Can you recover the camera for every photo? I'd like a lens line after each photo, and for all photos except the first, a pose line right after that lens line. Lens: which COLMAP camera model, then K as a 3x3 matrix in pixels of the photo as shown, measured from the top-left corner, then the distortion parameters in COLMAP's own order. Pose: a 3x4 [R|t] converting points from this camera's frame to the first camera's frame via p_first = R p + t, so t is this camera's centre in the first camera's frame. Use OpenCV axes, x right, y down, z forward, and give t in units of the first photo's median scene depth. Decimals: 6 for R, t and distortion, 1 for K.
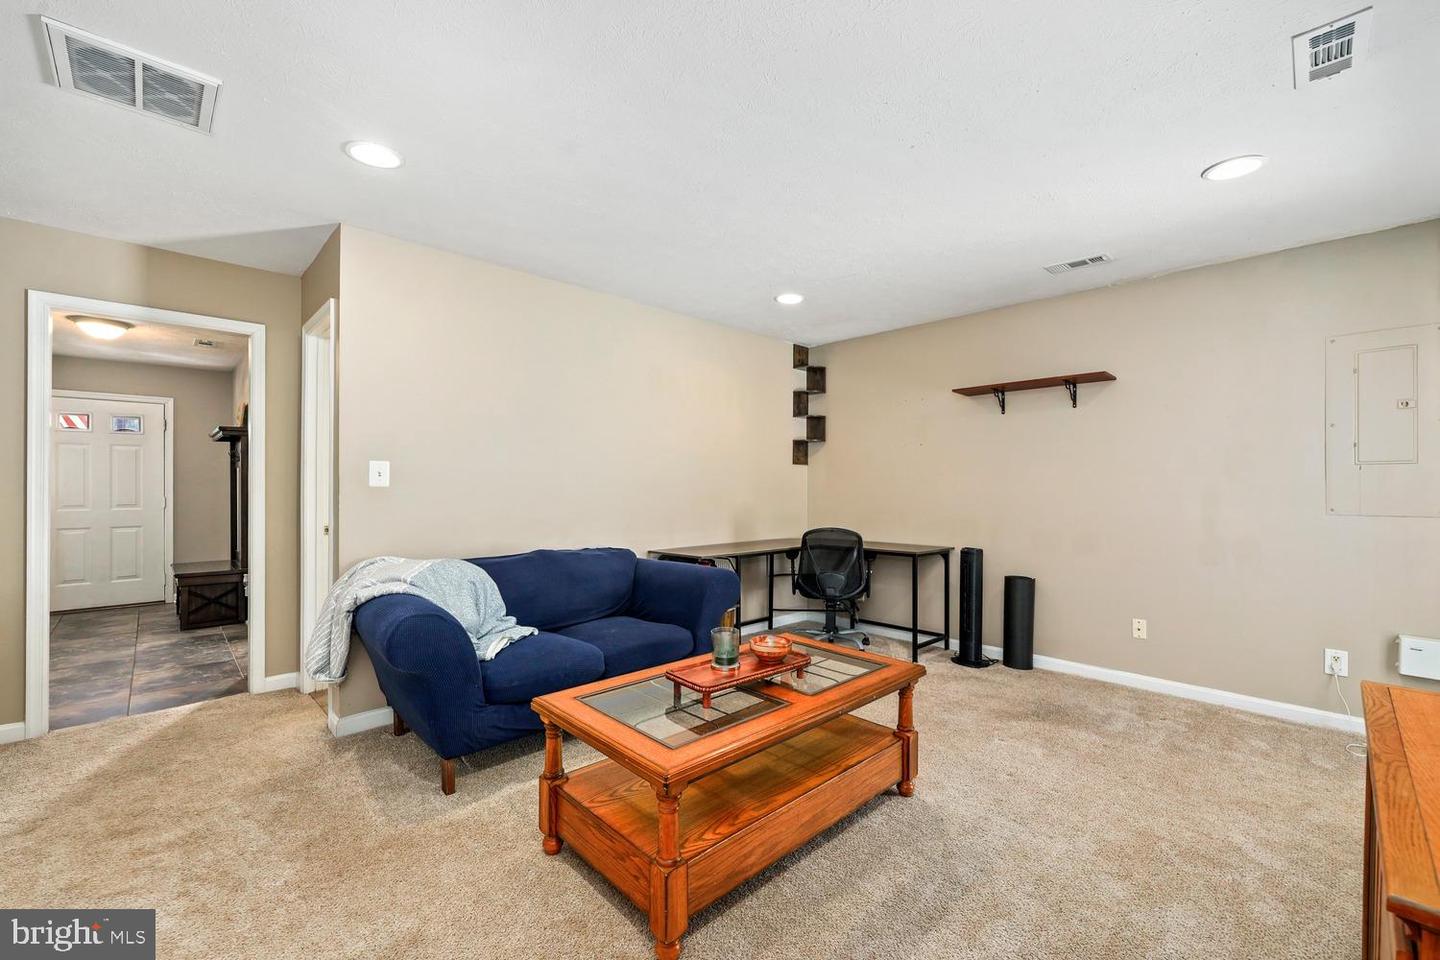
lens RADIAL K [[589.5, 0, 720.2], [0, 589.5, 487.8], [0, 0, 1]] dist [-0.004202, -0.000494]
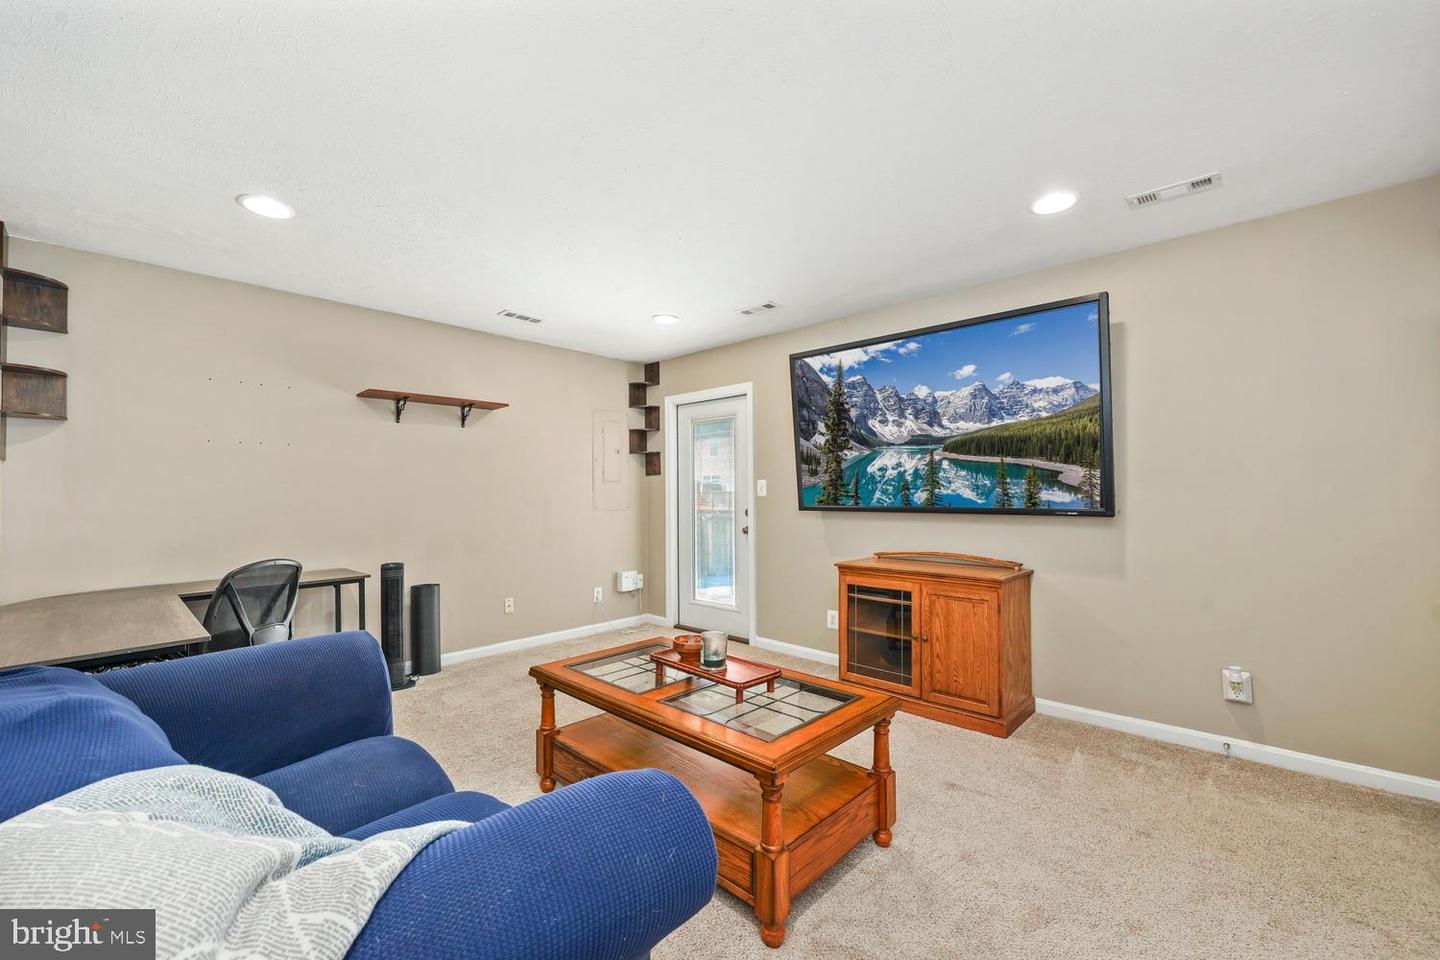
lens RADIAL K [[589.5, 0, 708.0], [0, 589.5, 475.5], [0, 0, 1]] dist [-0.004202, -0.000494]
pose [[-0.035707, 0.026015, 0.999024, -0.546826], [0.012227, 0.999598, -0.025593, -0.006095], [-0.999288, 0.011302, -0.036011, 0.548422]]
